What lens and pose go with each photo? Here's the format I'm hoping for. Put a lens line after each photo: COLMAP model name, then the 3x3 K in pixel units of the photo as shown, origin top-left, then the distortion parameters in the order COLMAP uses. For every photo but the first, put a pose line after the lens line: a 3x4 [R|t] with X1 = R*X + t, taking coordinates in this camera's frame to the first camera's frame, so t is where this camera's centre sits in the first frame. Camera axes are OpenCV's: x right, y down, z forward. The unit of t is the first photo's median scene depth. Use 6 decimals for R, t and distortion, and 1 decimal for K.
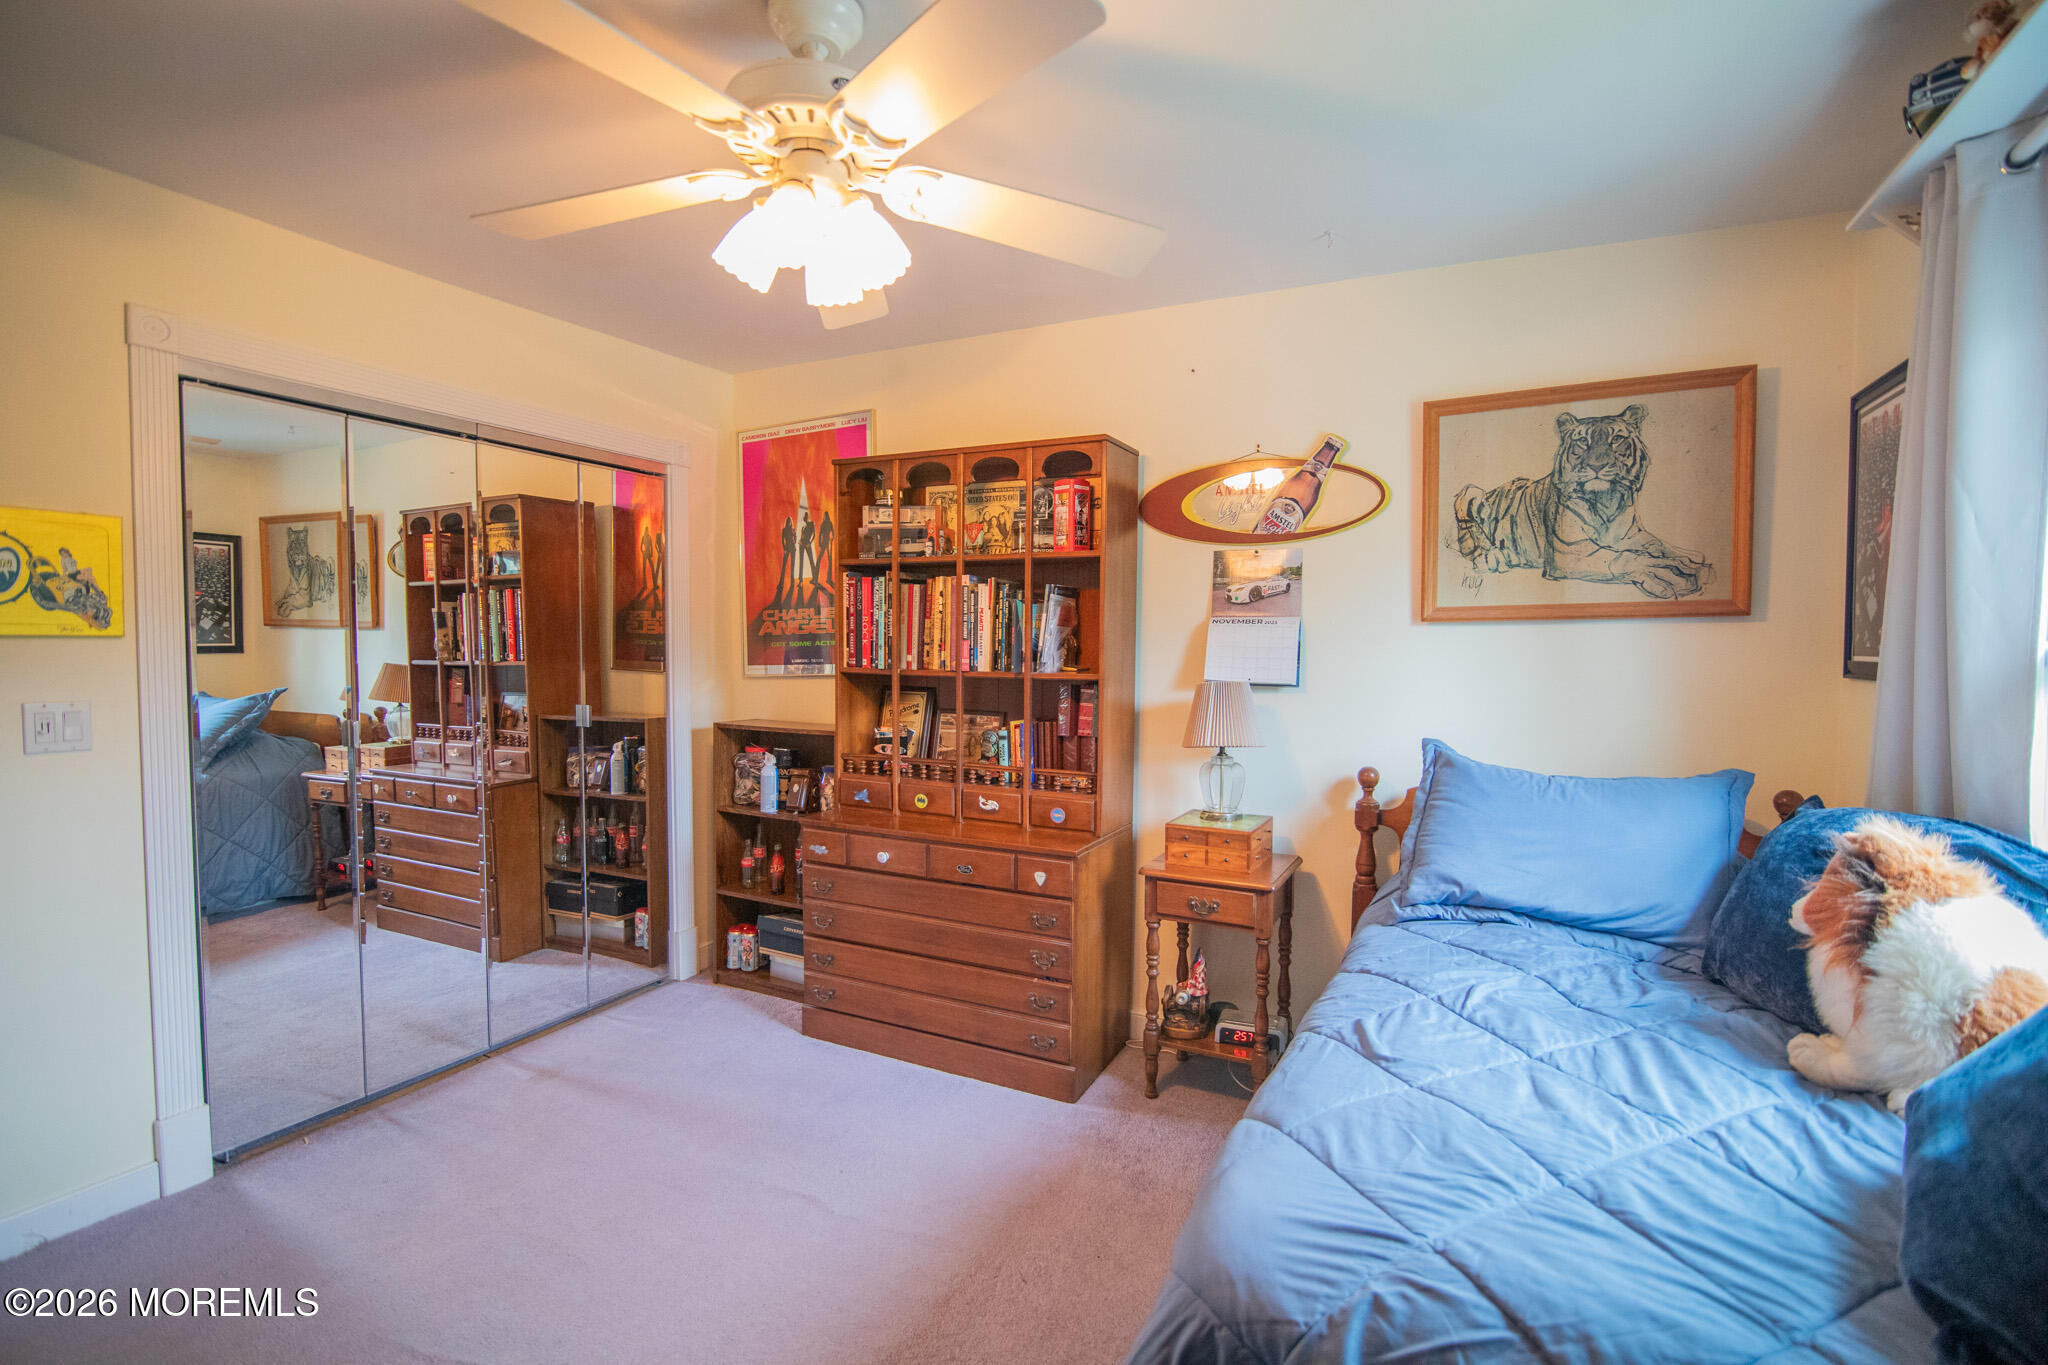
lens RADIAL K [[946.1, 0, 1020.9], [0, 946.1, 674.9], [0, 0, 1]] dist [-0.022117, -0.000540]
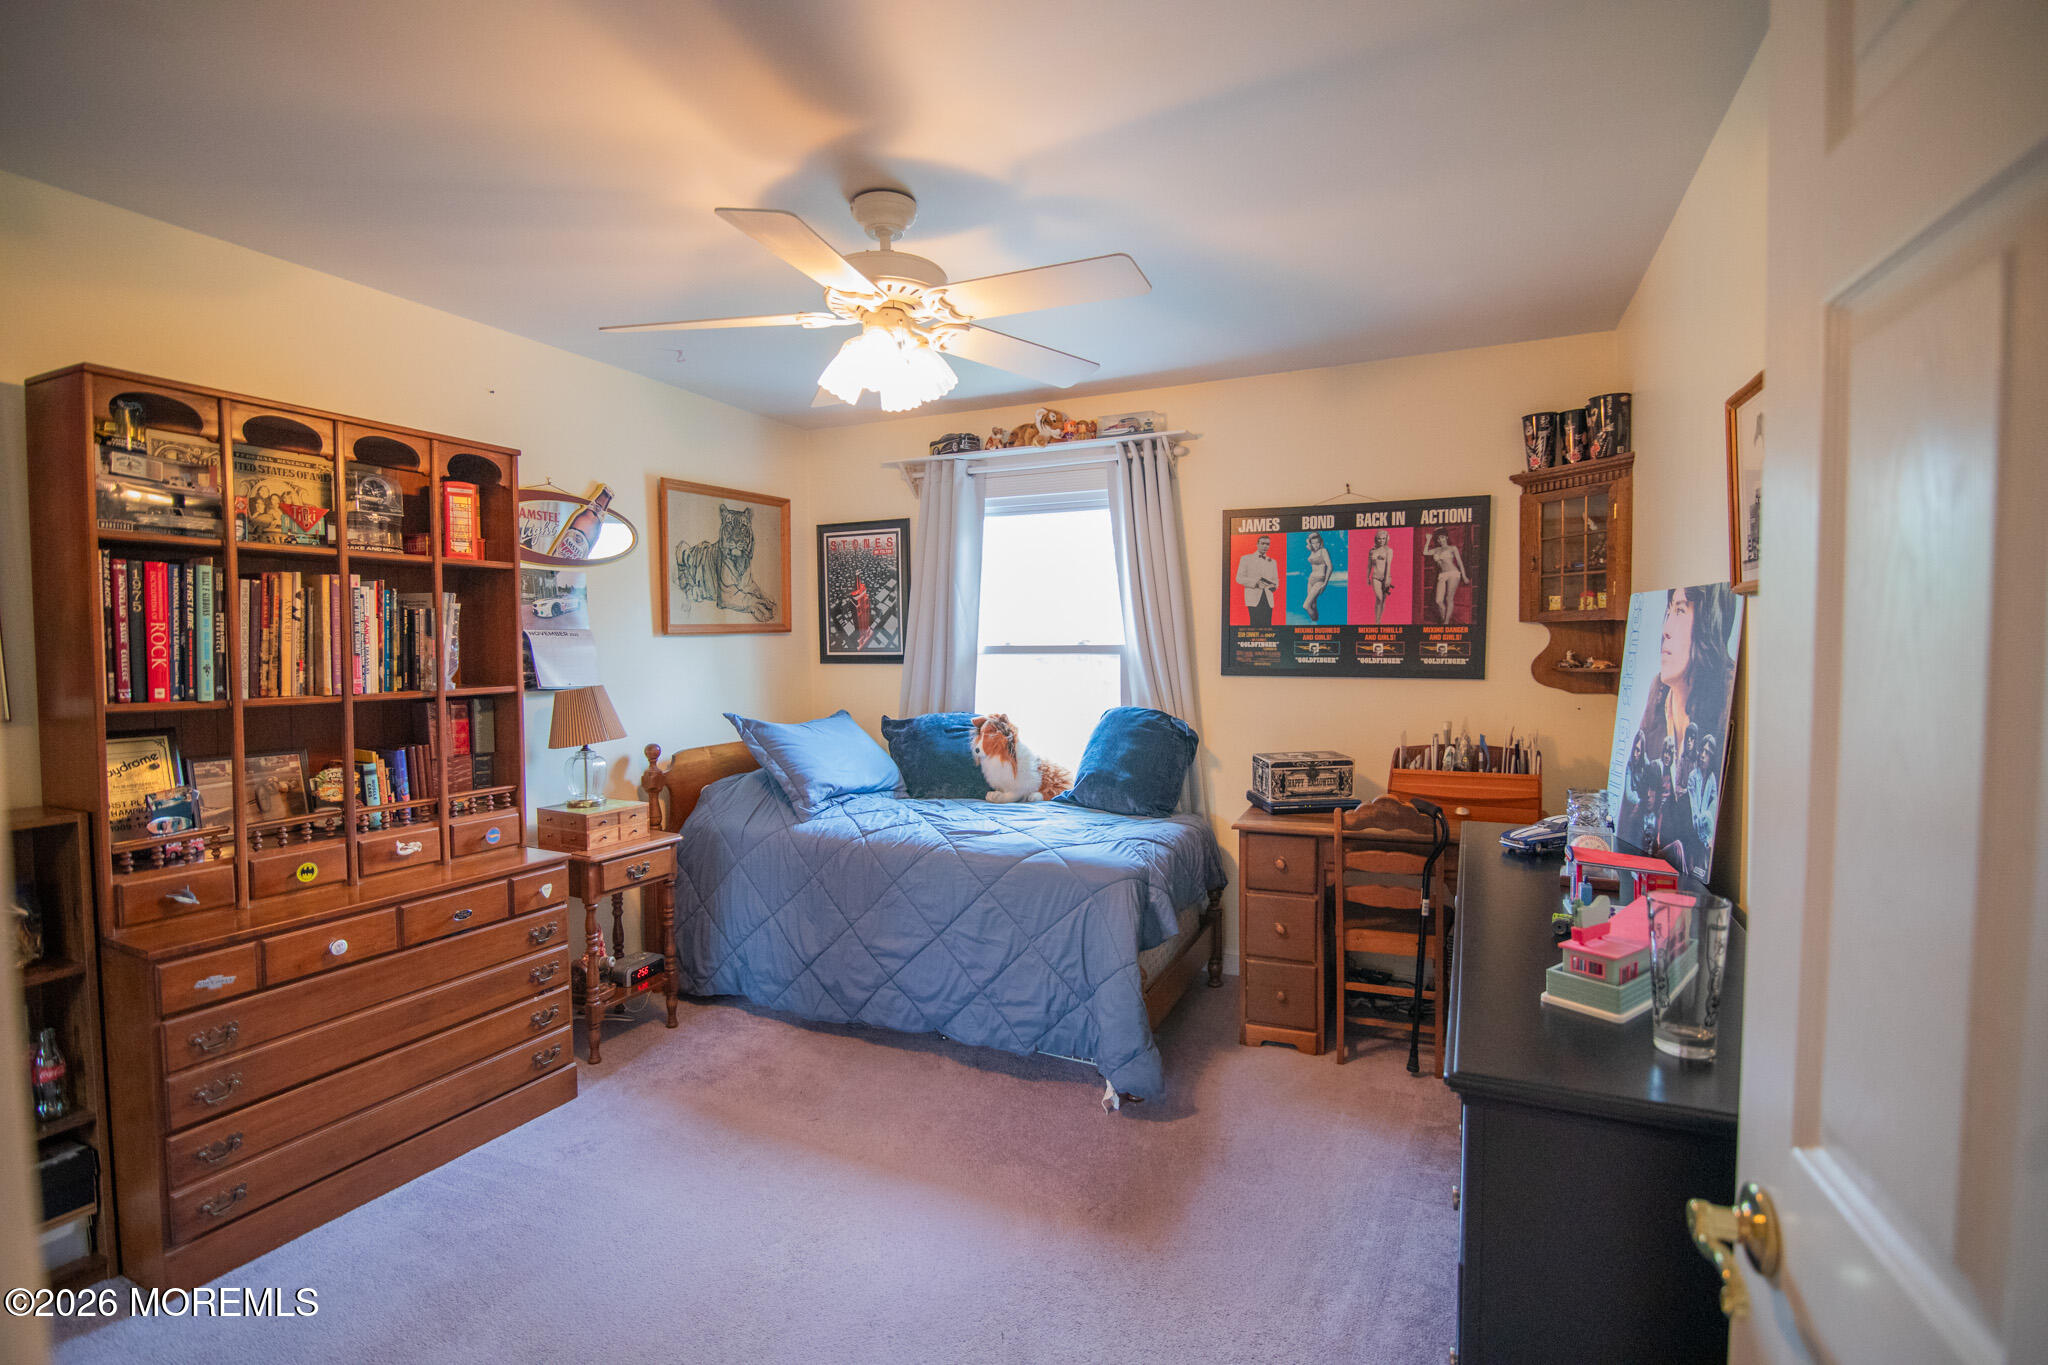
lens RADIAL K [[946.1, 0, 1023.1], [0, 946.1, 675.4], [0, 0, 1]] dist [-0.022117, -0.000540]
pose [[-0.035181, -0.042267, 0.998487, -0.885516], [0.042314, 0.998146, 0.043744, -0.031391], [-0.998485, 0.043789, -0.033327, 0.467499]]
